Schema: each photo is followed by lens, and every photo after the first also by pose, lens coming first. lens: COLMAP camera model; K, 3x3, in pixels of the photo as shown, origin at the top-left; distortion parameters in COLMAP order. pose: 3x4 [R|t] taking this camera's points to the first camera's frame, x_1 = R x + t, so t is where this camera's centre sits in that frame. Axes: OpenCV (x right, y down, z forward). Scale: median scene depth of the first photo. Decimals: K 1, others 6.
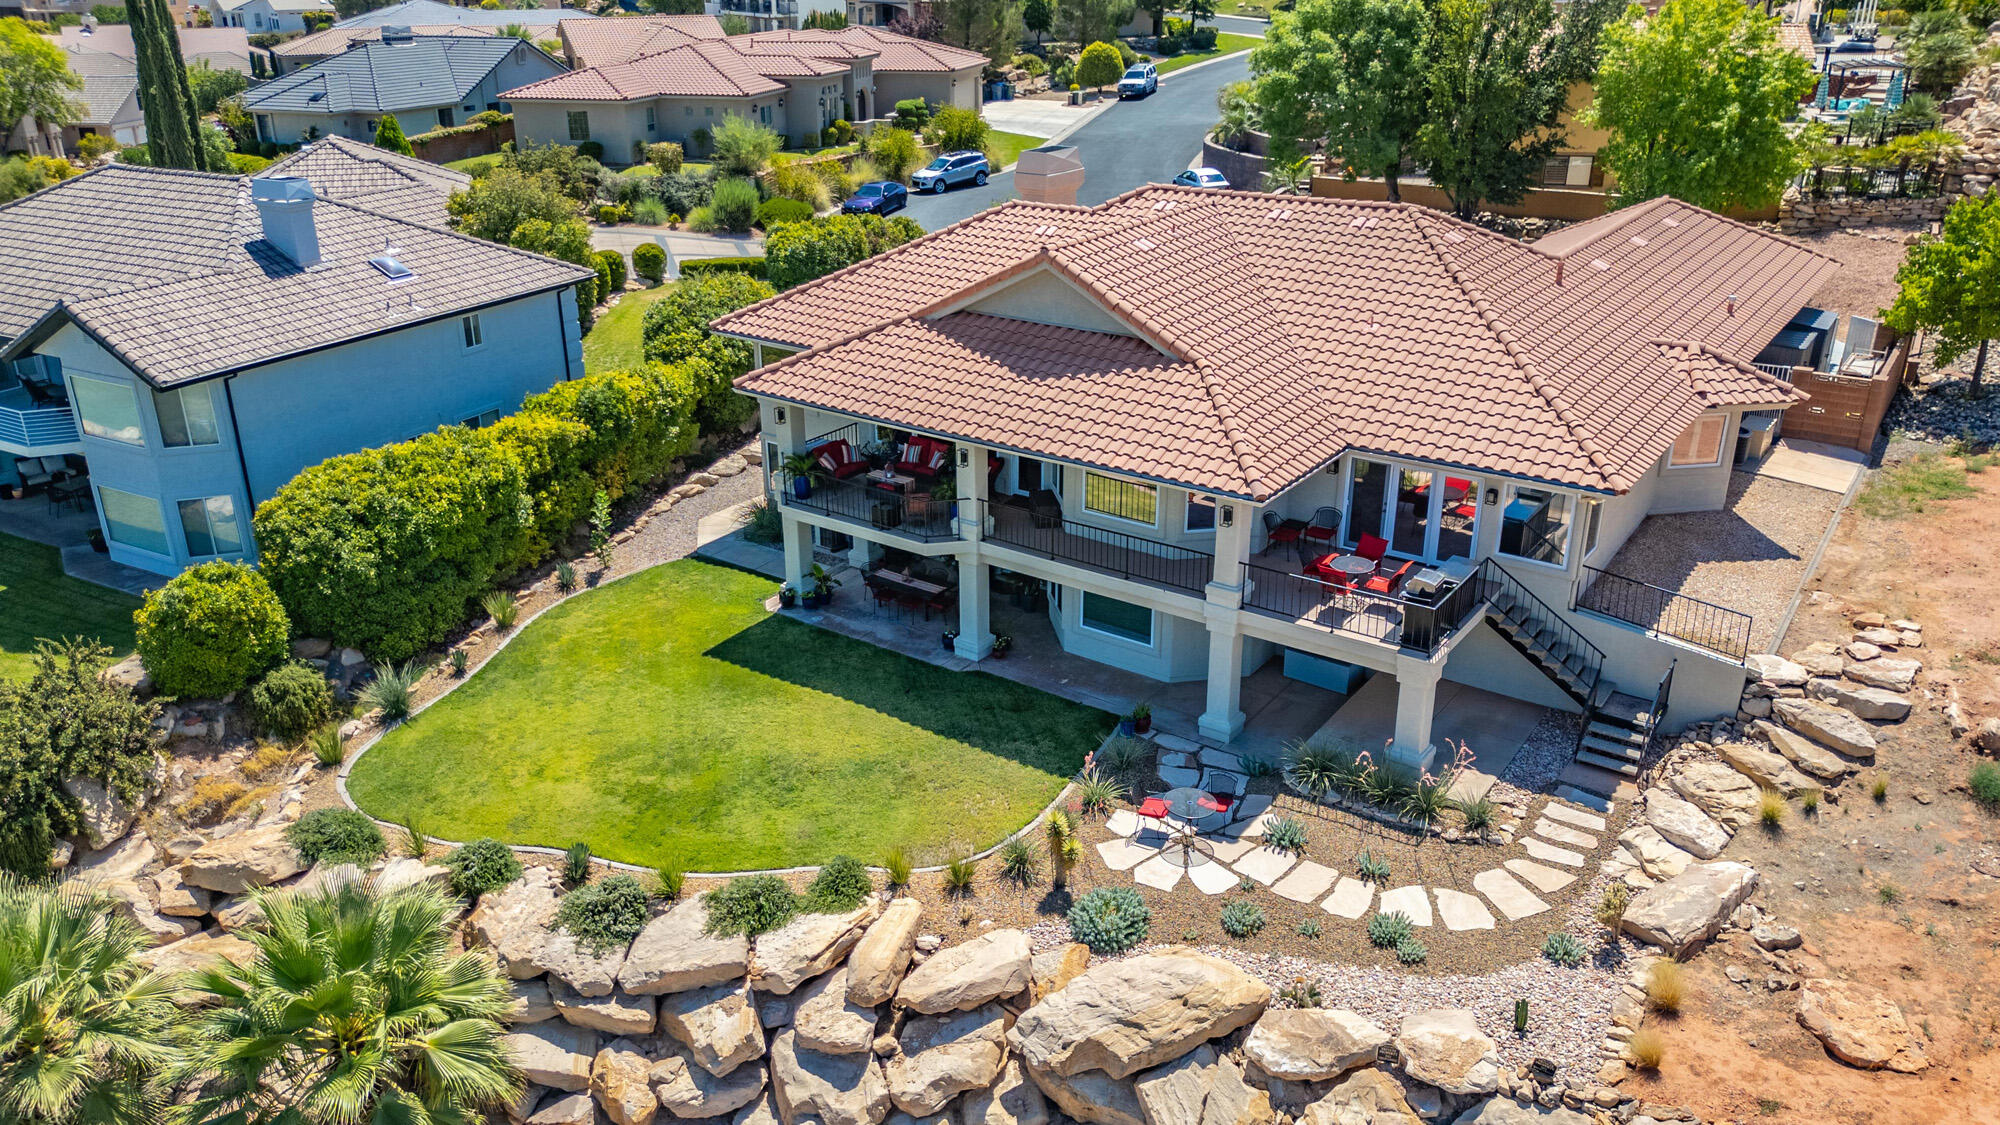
lens RADIAL K [[1519.0, 0, 1000.0], [0, 1519.0, 562.5], [0, 0, 1]] dist [0.024020, -0.001774]
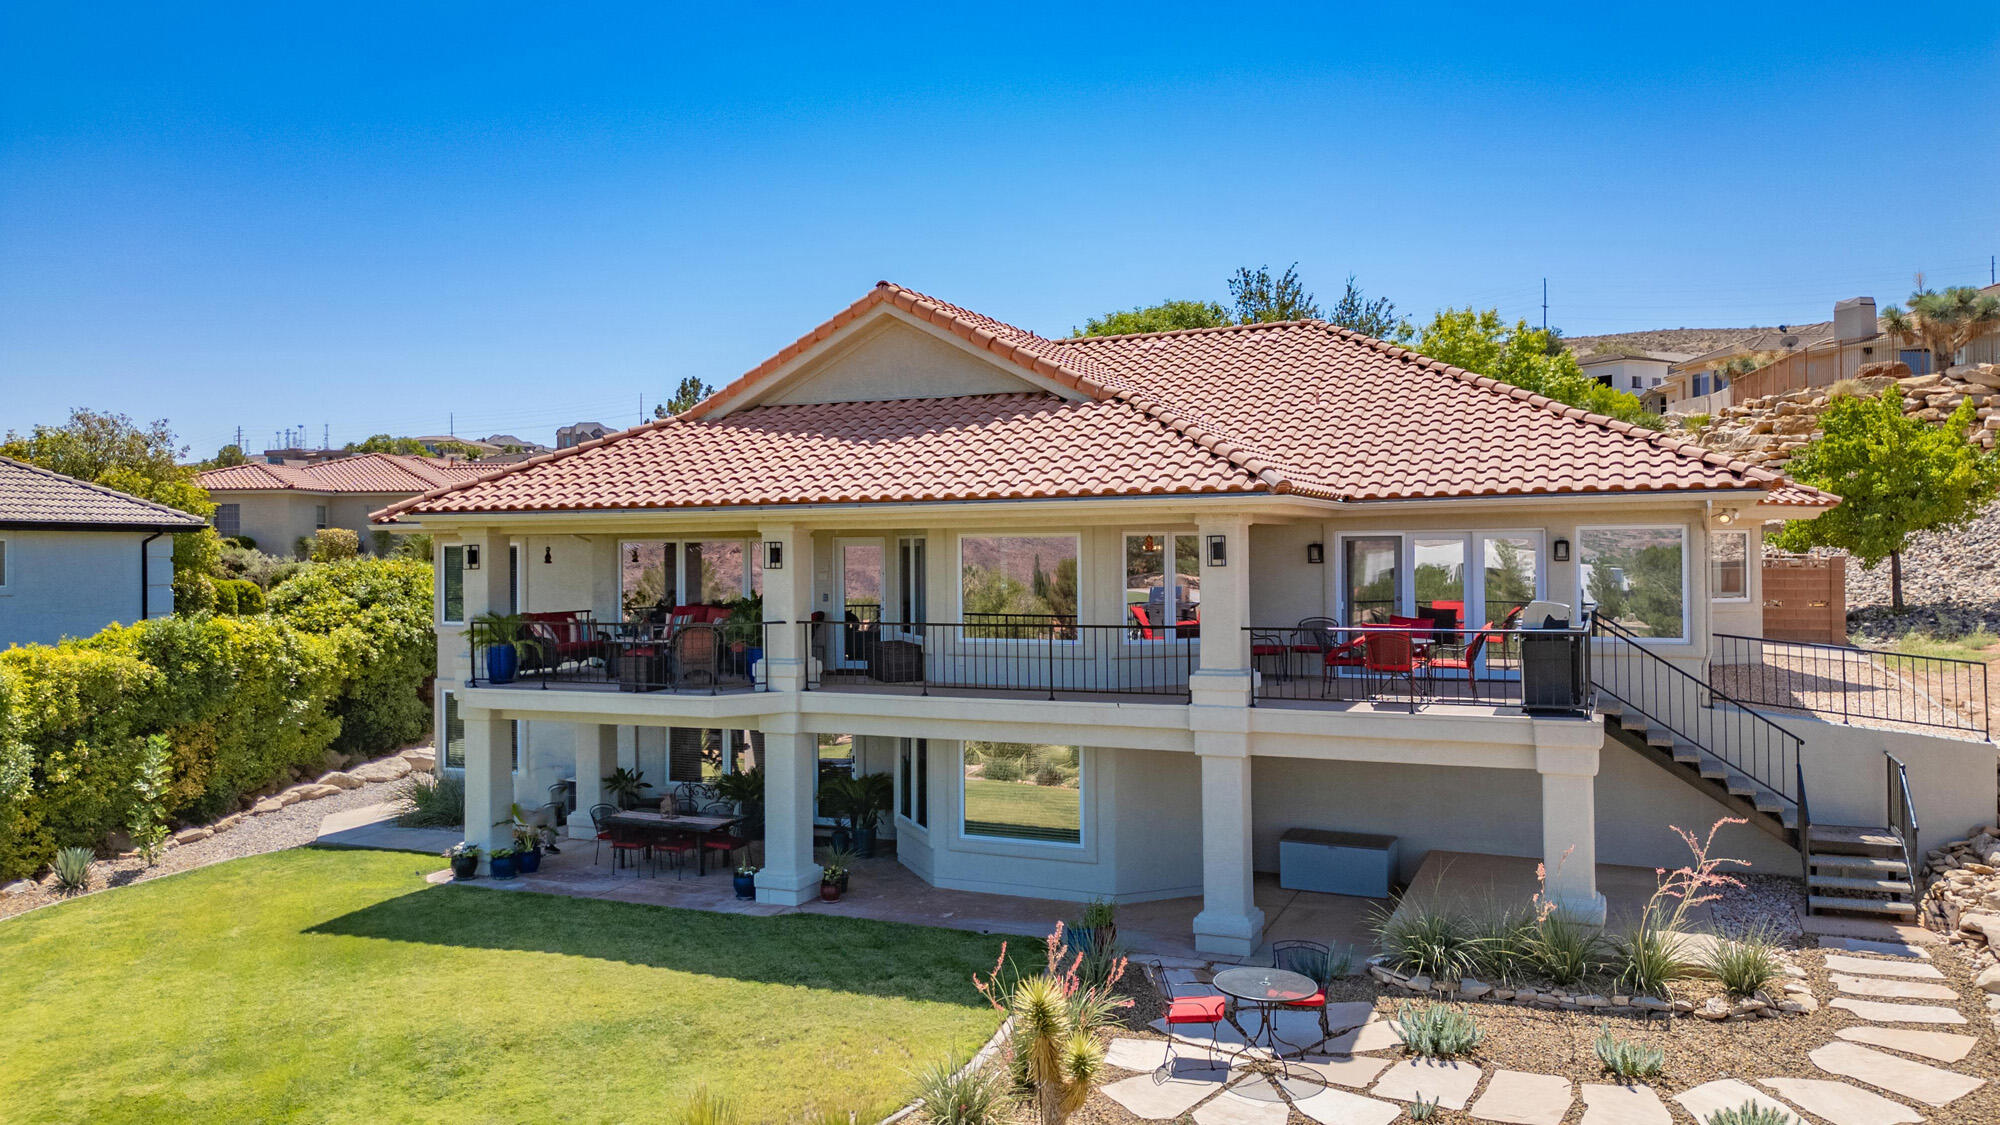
lens RADIAL K [[1466.3, 0, 1035.2], [0, 1466.3, 514.8], [0, 0, 1]] dist [0.064978, -0.084068]
pose [[0.974727, -0.002840, 0.223382, -0.054989], [0.091307, 0.917653, -0.386750, 0.165070], [-0.203889, 0.397372, 0.894721, 0.406518]]
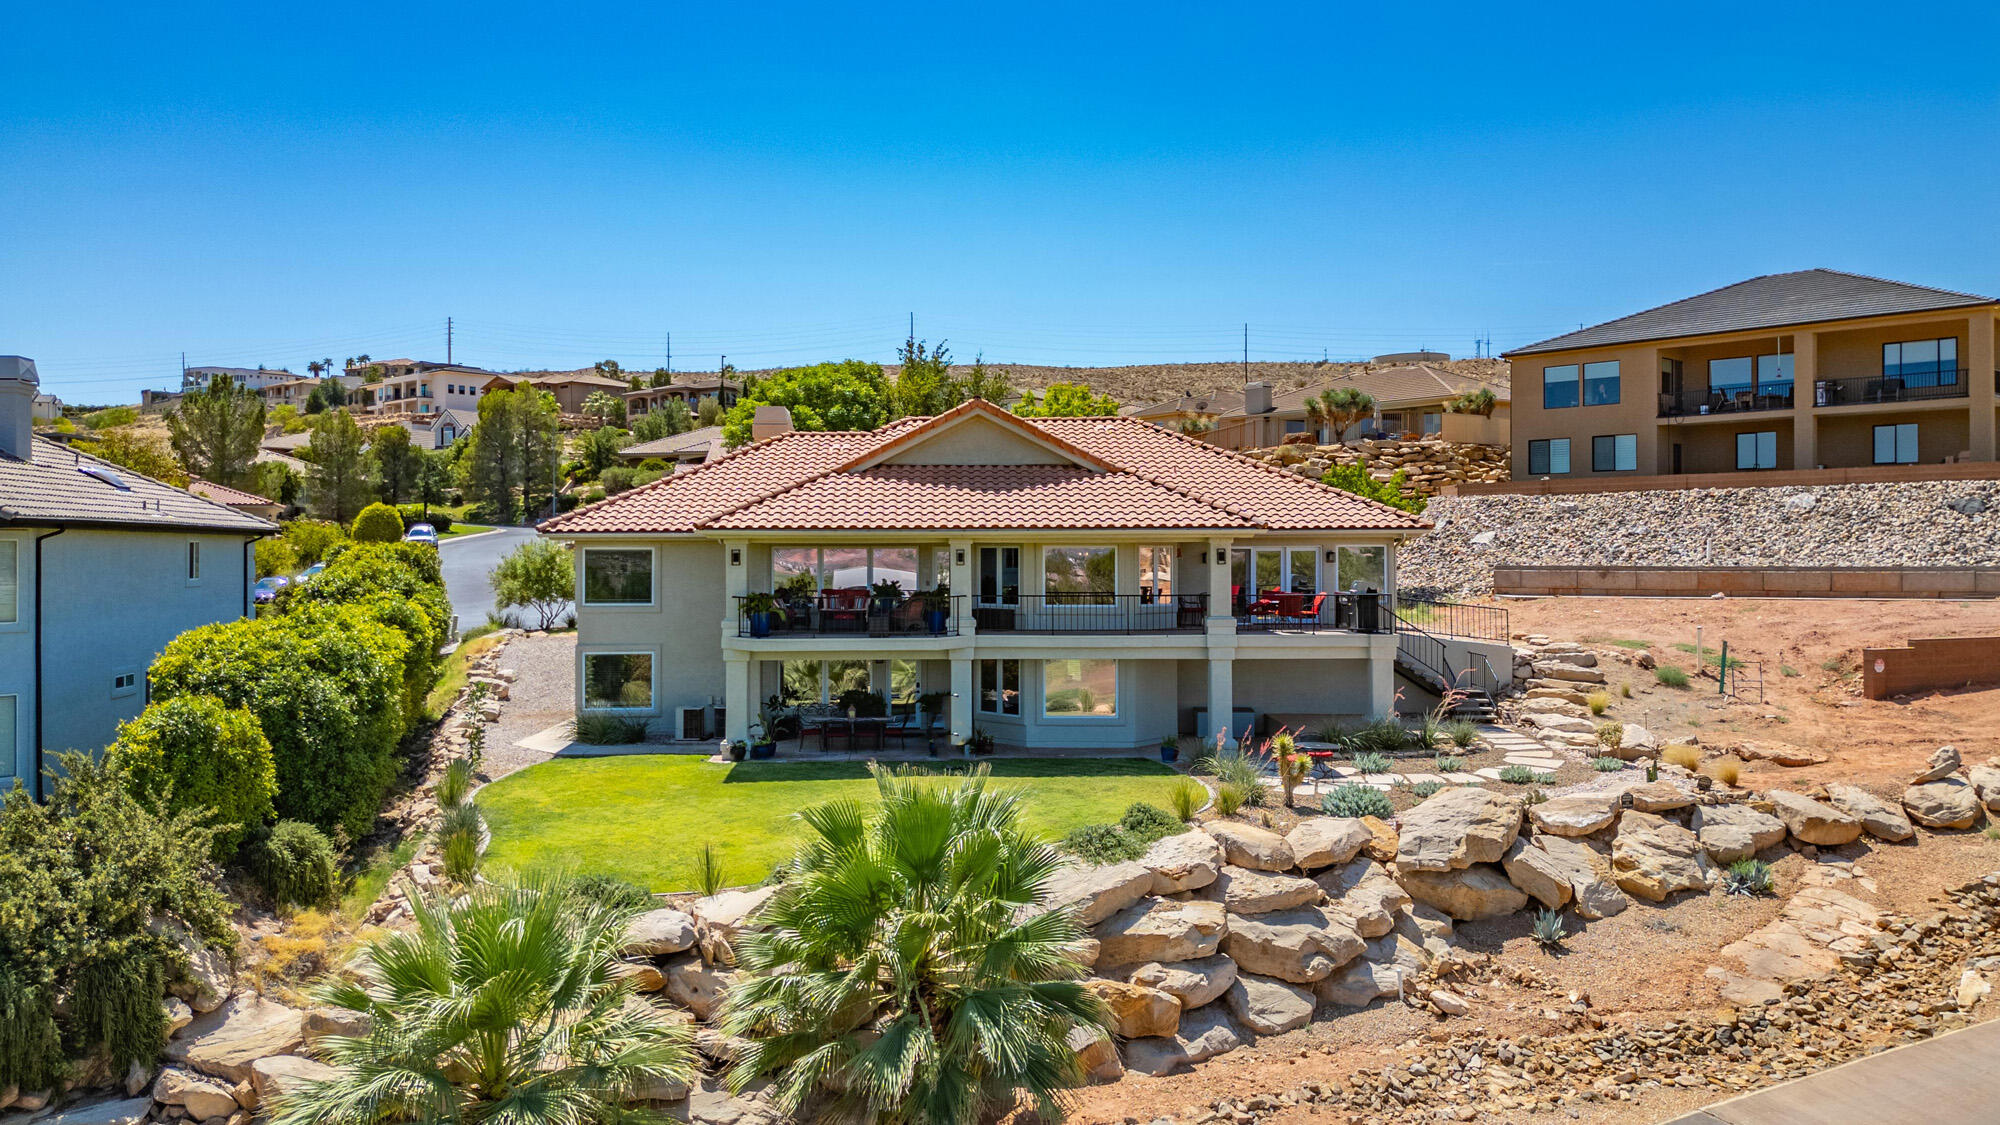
lens RADIAL K [[1466.3, 0, 1035.2], [0, 1466.3, 514.8], [0, 0, 1]] dist [0.064978, -0.084068]
pose [[0.782085, 0.015294, 0.622984, -0.648777], [0.234924, 0.918706, -0.317473, 0.255670], [-0.577195, 0.394645, 0.714914, 0.179838]]
